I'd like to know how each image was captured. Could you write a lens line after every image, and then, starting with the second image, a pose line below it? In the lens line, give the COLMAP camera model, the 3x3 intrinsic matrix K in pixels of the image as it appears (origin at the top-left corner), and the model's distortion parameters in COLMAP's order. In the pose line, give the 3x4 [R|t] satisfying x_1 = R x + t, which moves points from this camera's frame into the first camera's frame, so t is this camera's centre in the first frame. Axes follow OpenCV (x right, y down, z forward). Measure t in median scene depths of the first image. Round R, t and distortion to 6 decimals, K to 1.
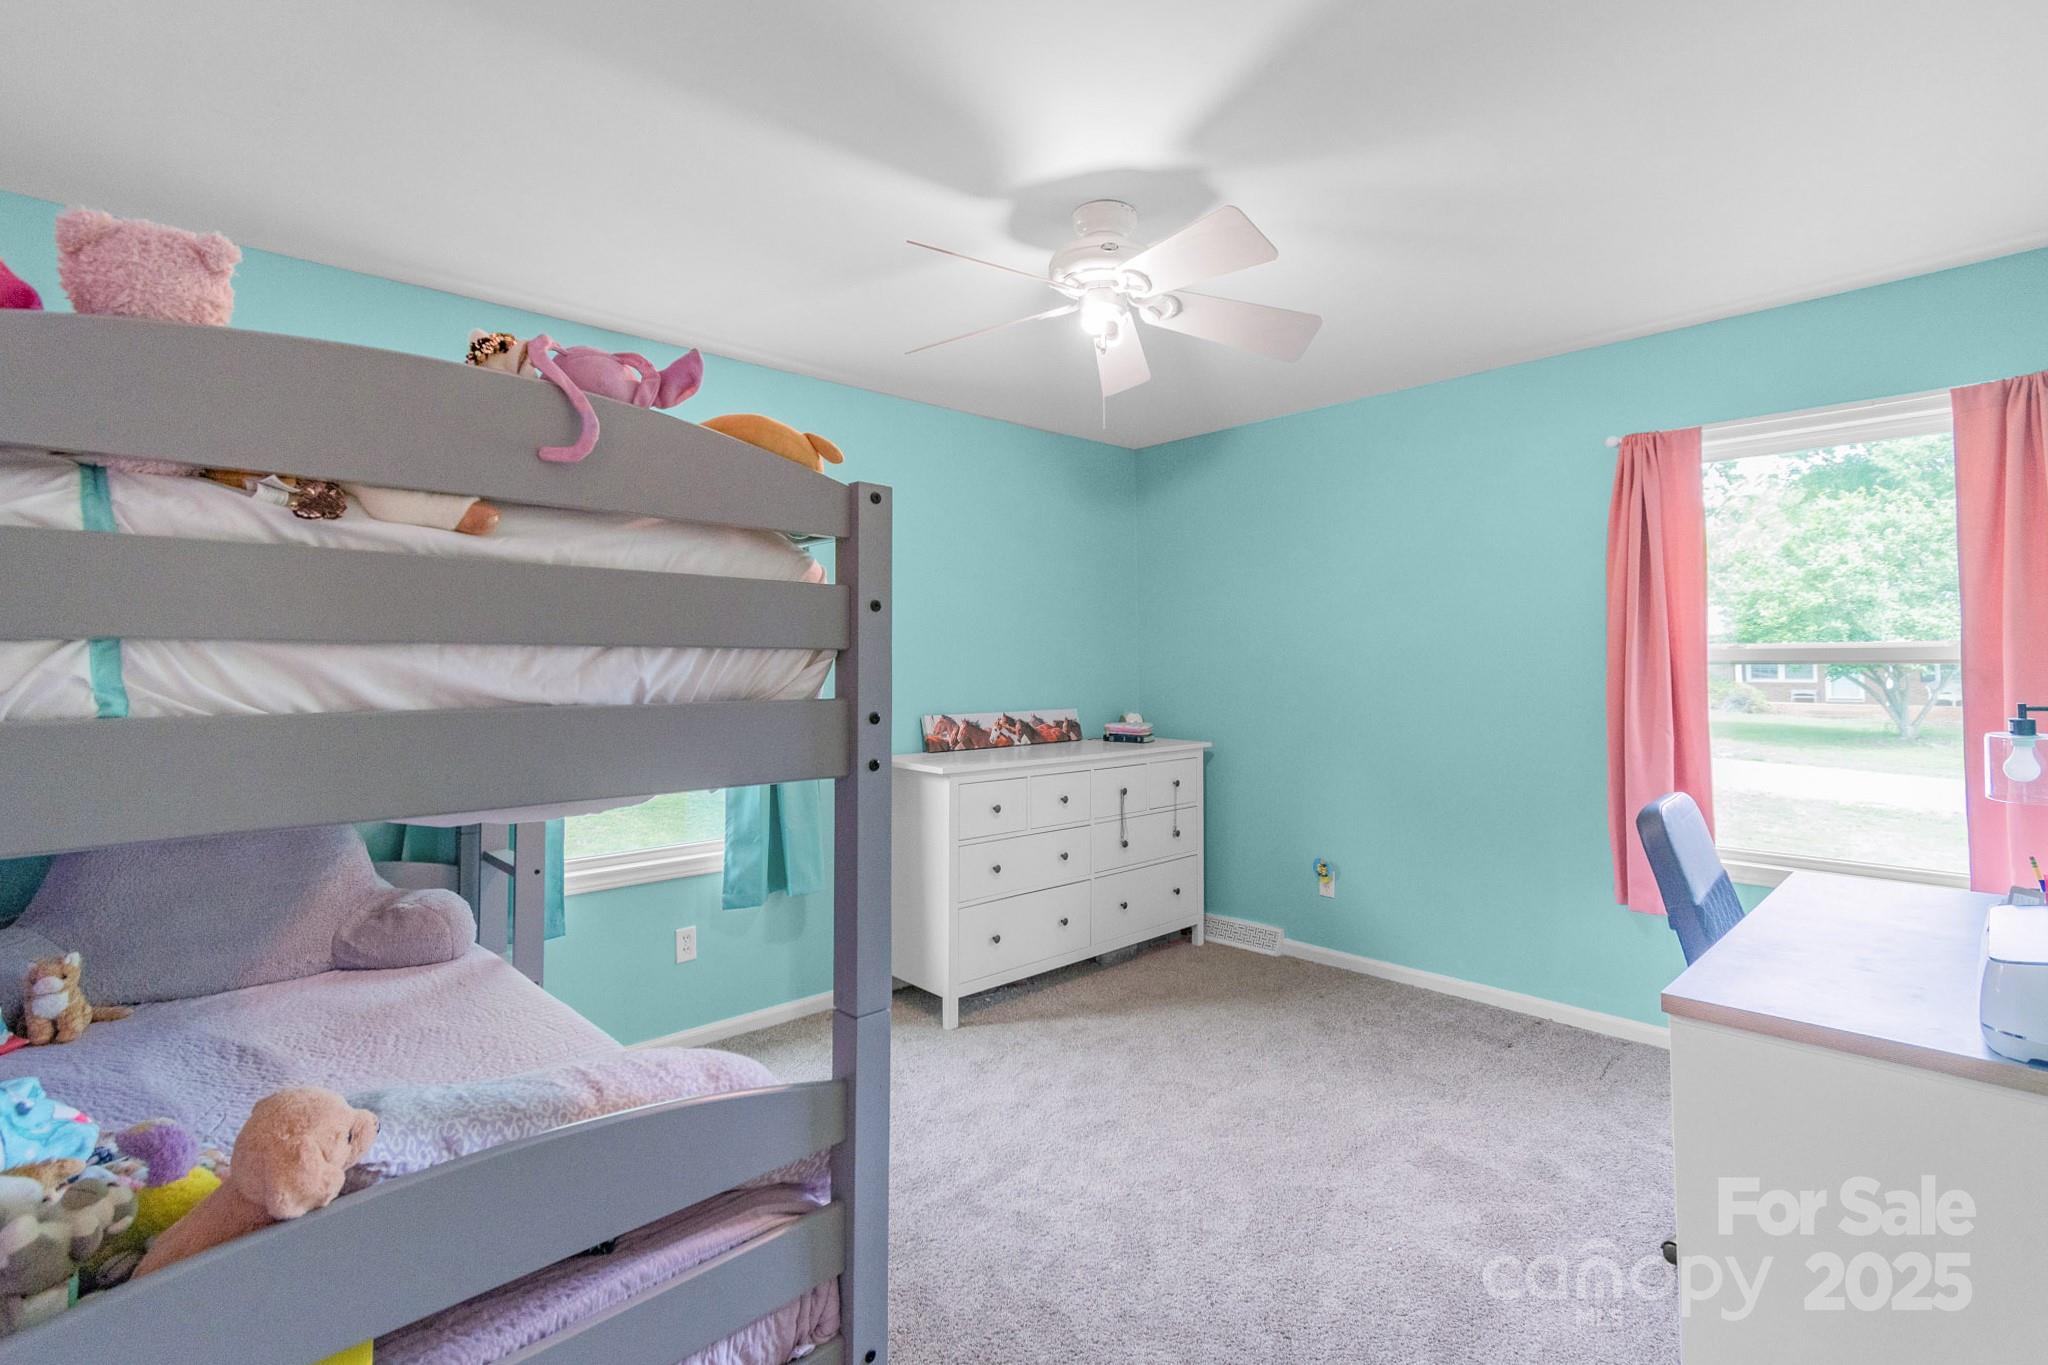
lens RADIAL K [[949.3, 0, 1022.7], [0, 949.3, 619.2], [0, 0, 1]] dist [0.000289, -0.000005]
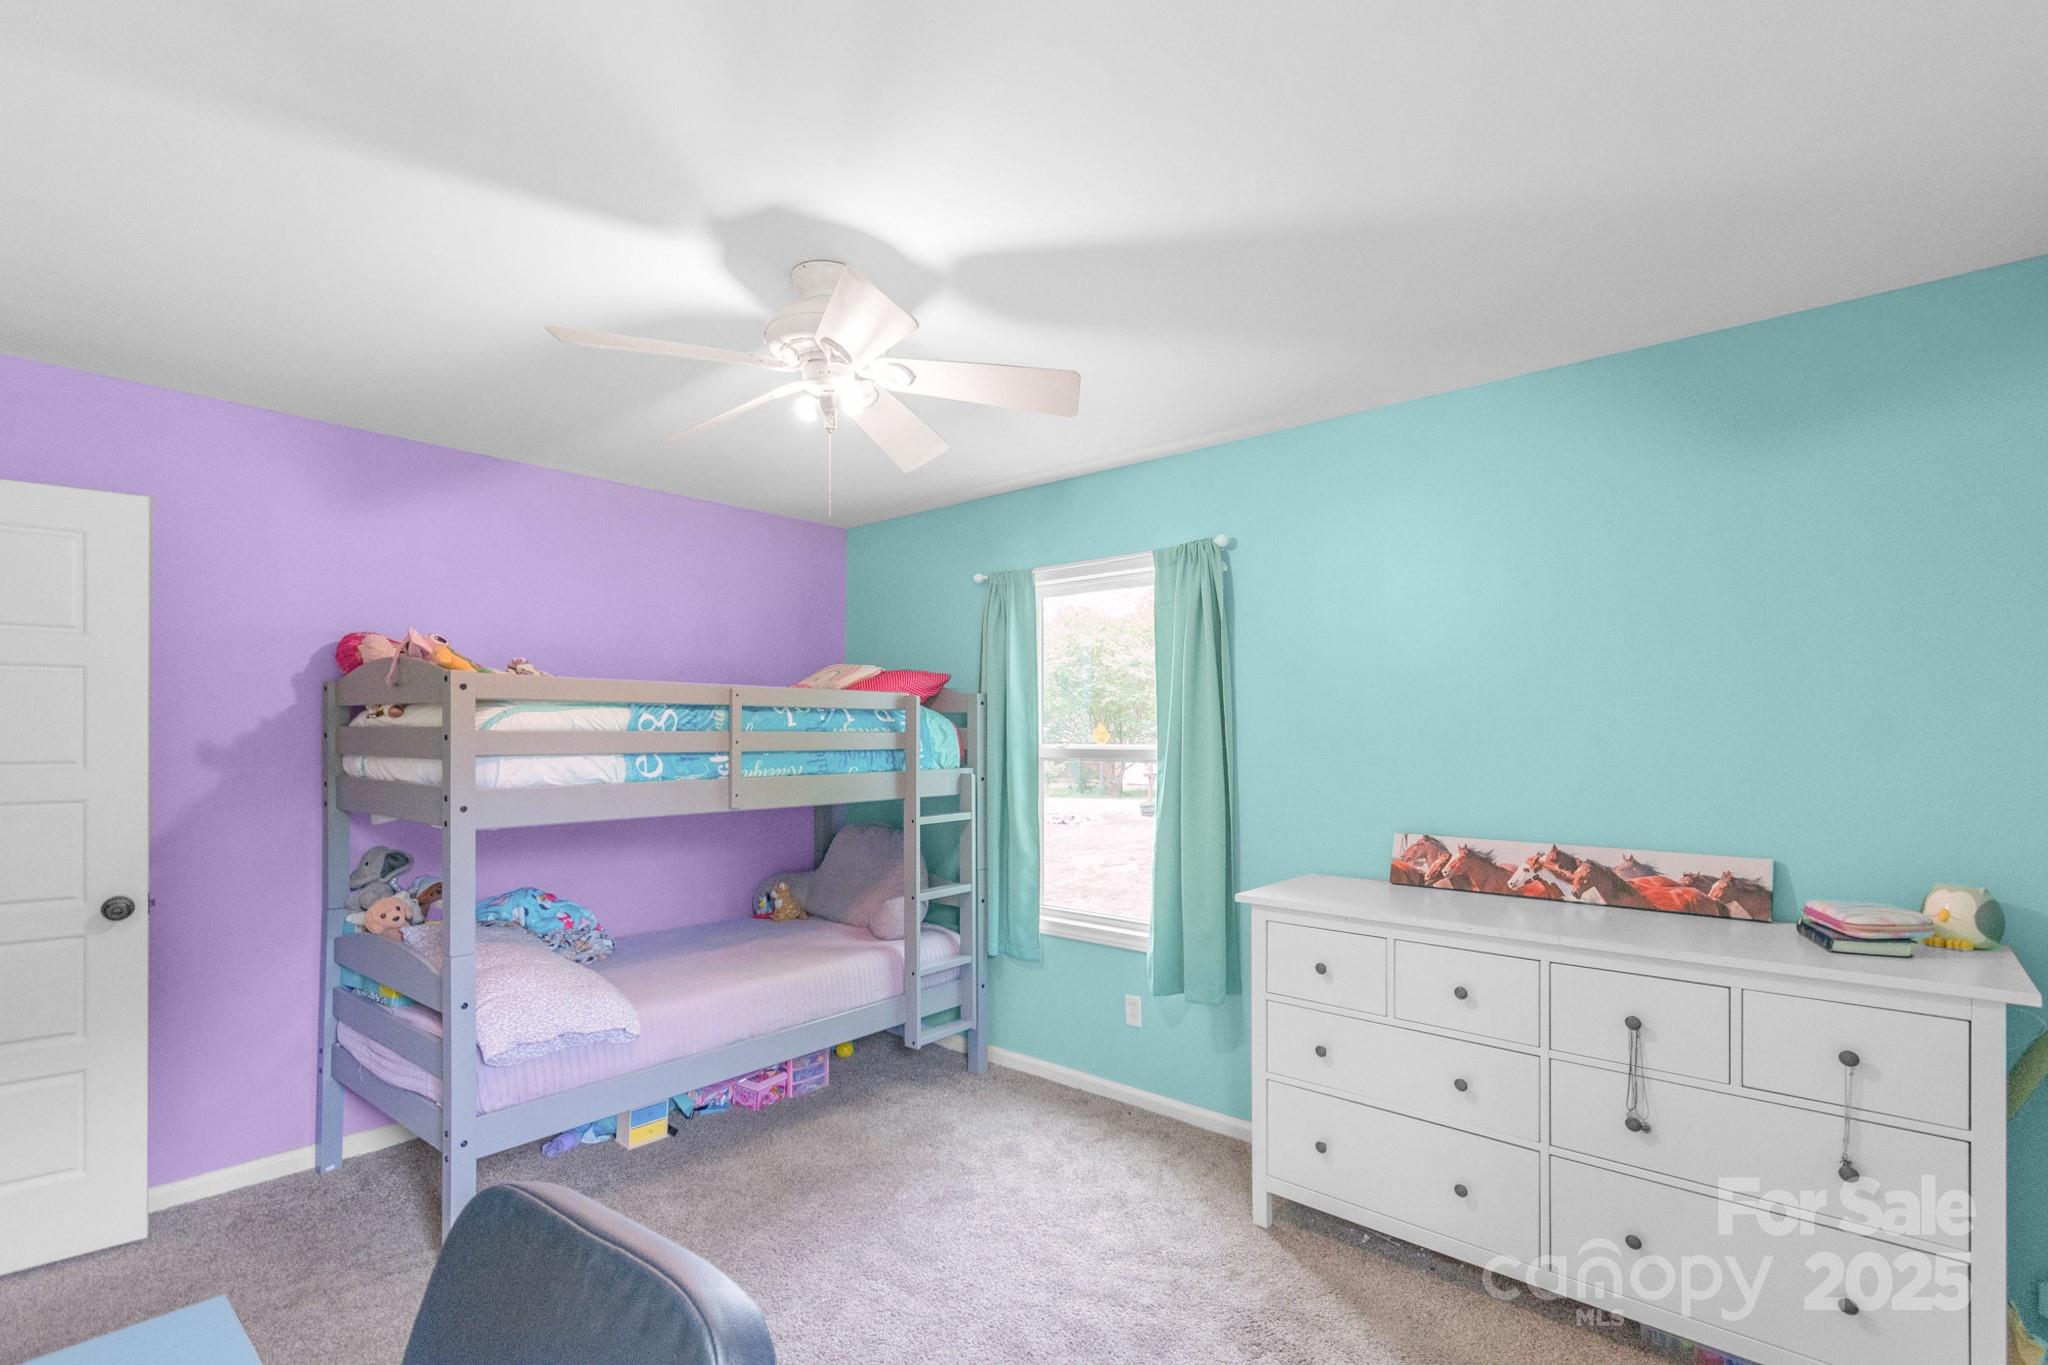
lens RADIAL K [[937.9, 0, 1020.3], [0, 937.9, 725.0], [0, 0, 1]] dist [-0.000513, -0.000060]
pose [[0.112661, -0.003275, -0.993628, 0.569385], [0.046603, 0.998912, 0.001991, 0.002822], [0.992540, -0.046530, 0.112691, 0.610552]]
